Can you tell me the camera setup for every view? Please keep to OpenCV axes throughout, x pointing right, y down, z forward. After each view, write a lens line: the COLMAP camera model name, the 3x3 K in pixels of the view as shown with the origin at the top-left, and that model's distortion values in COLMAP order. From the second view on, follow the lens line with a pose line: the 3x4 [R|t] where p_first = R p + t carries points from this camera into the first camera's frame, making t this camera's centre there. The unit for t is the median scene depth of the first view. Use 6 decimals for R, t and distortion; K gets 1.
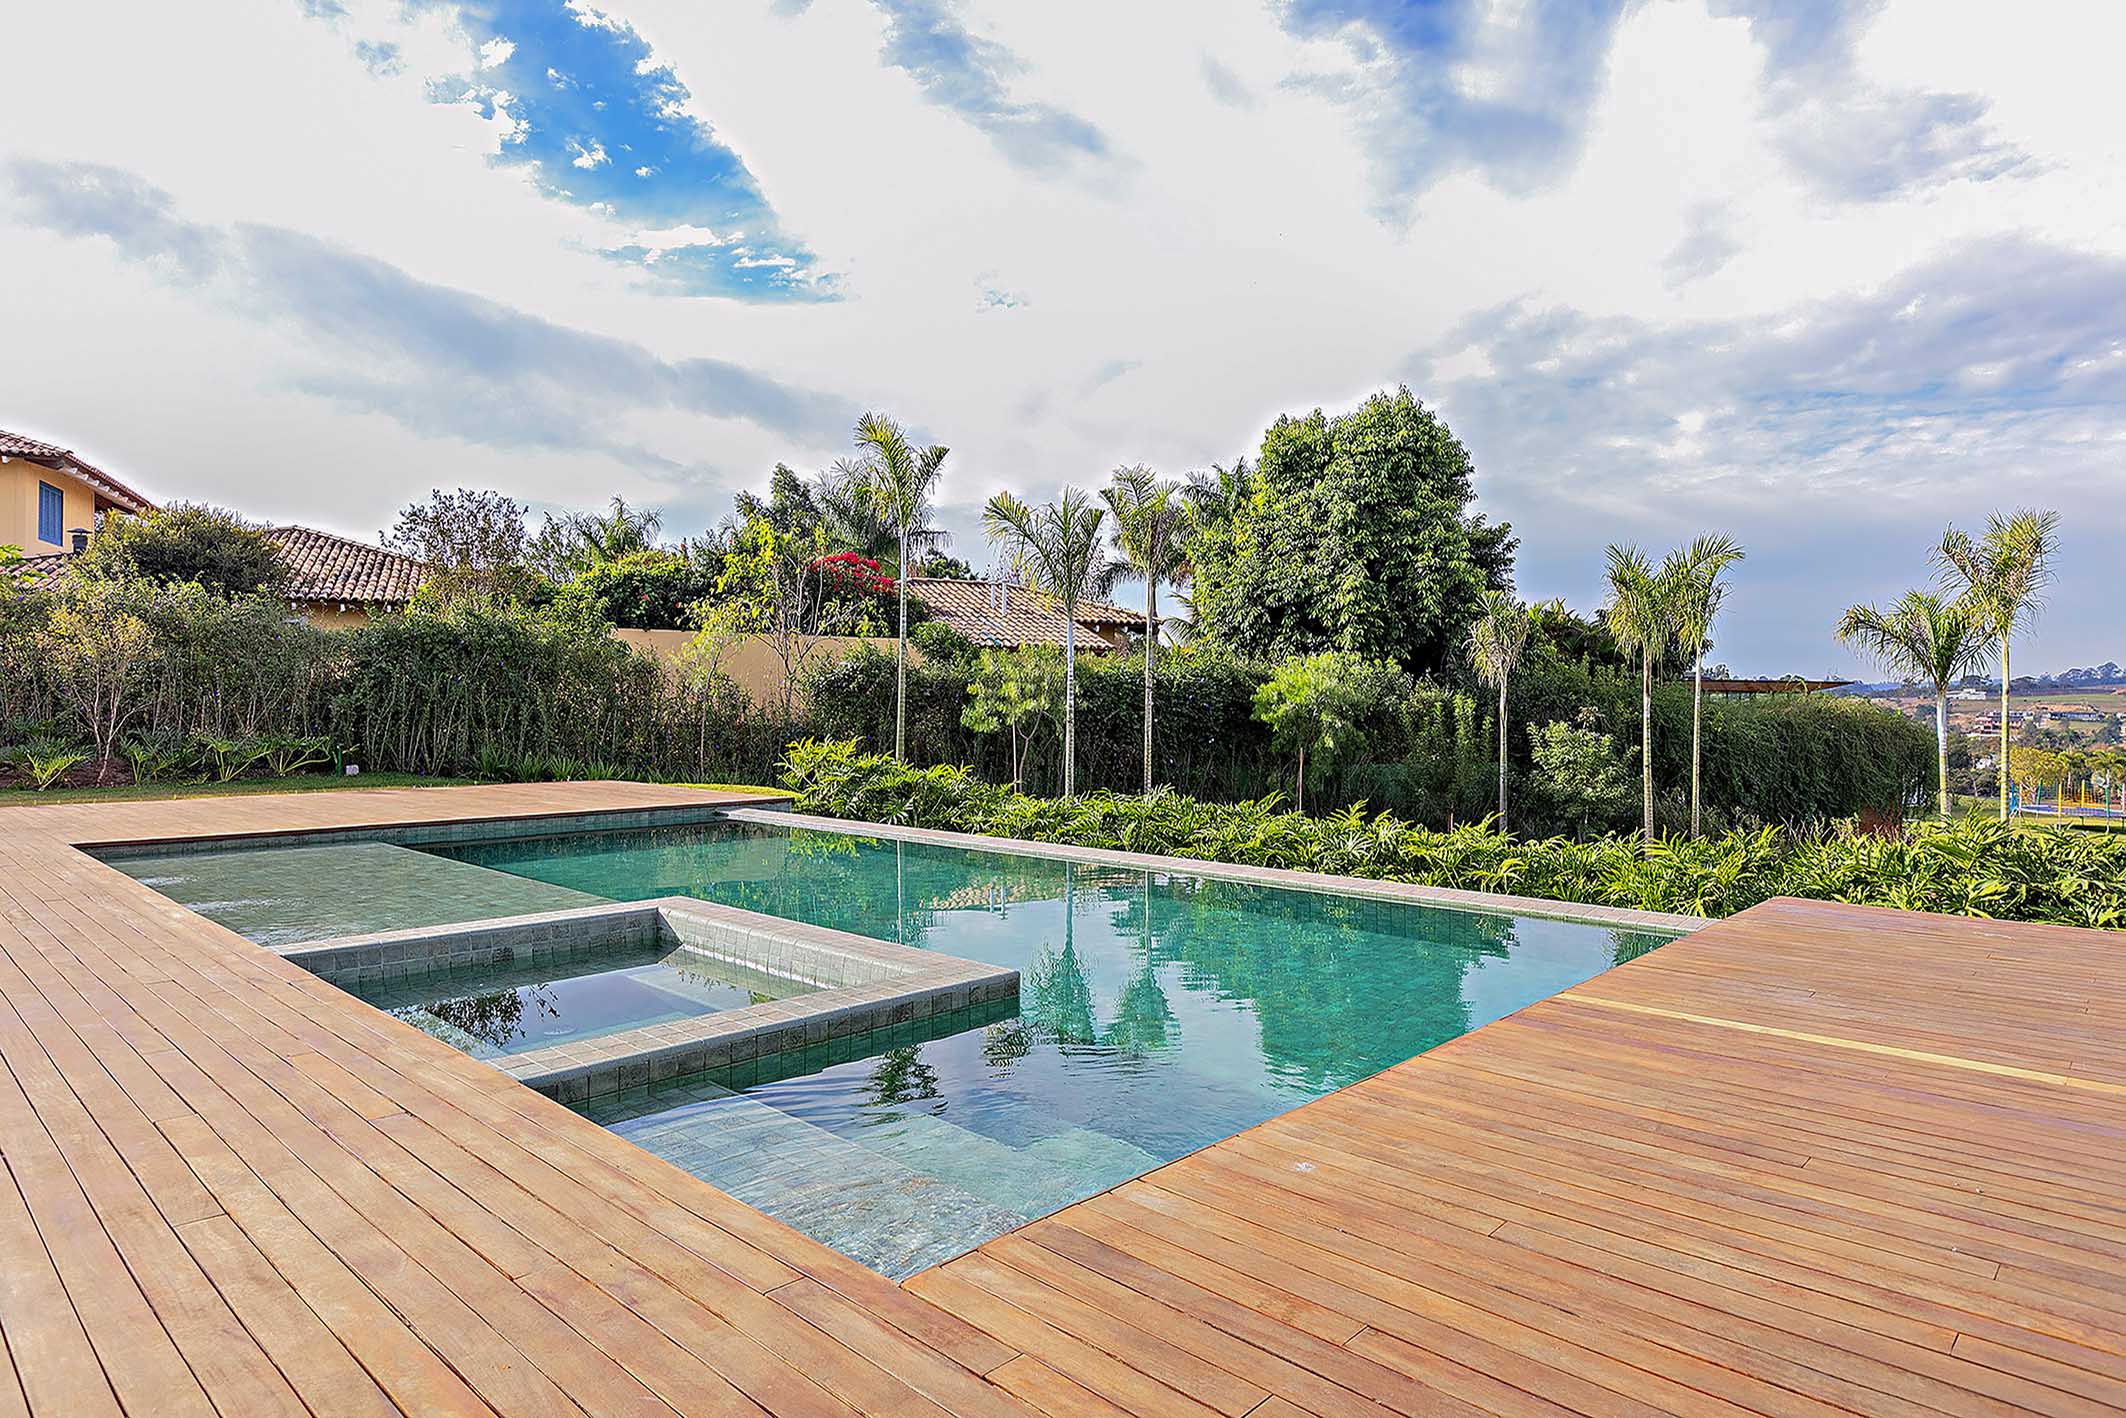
lens RADIAL K [[1348.3, 0, 1060.7], [0, 1348.3, 710.0], [0, 0, 1]] dist [0.000694, -0.000646]
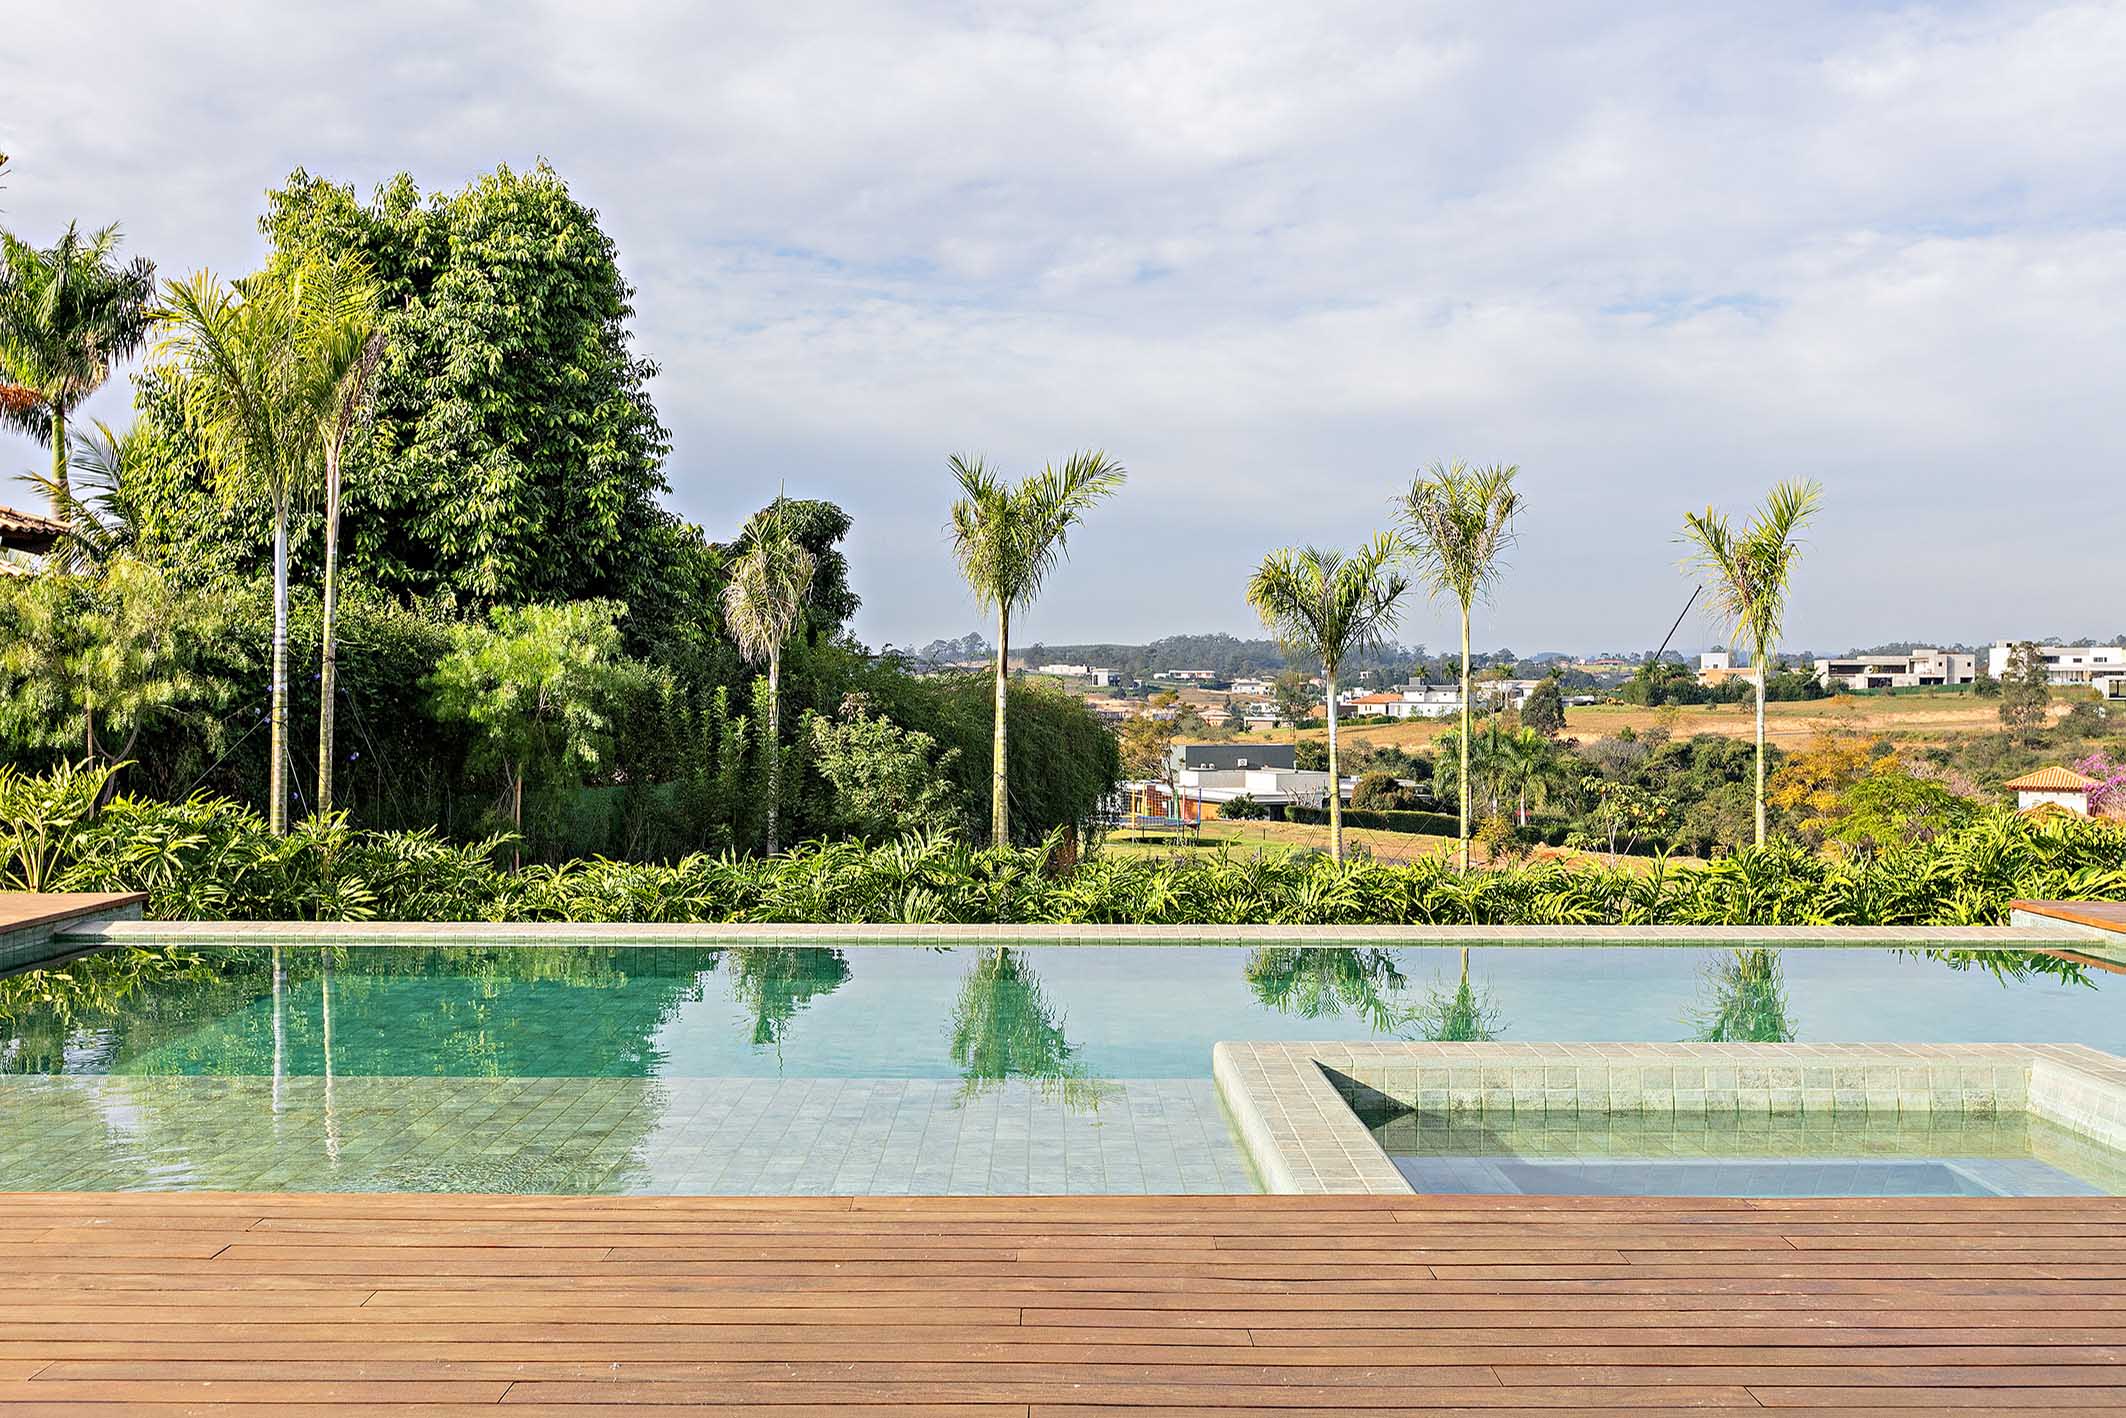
lens RADIAL K [[2193.7, 0, 1059.9], [0, 2193.7, 704.8], [0, 0, 1]] dist [-0.006417, 0.000000]
pose [[0.687297, -0.008623, 0.726325, -0.307416], [0.005849, 0.999963, 0.006338, -0.001865], [-0.726353, -0.000108, 0.687322, 0.164404]]
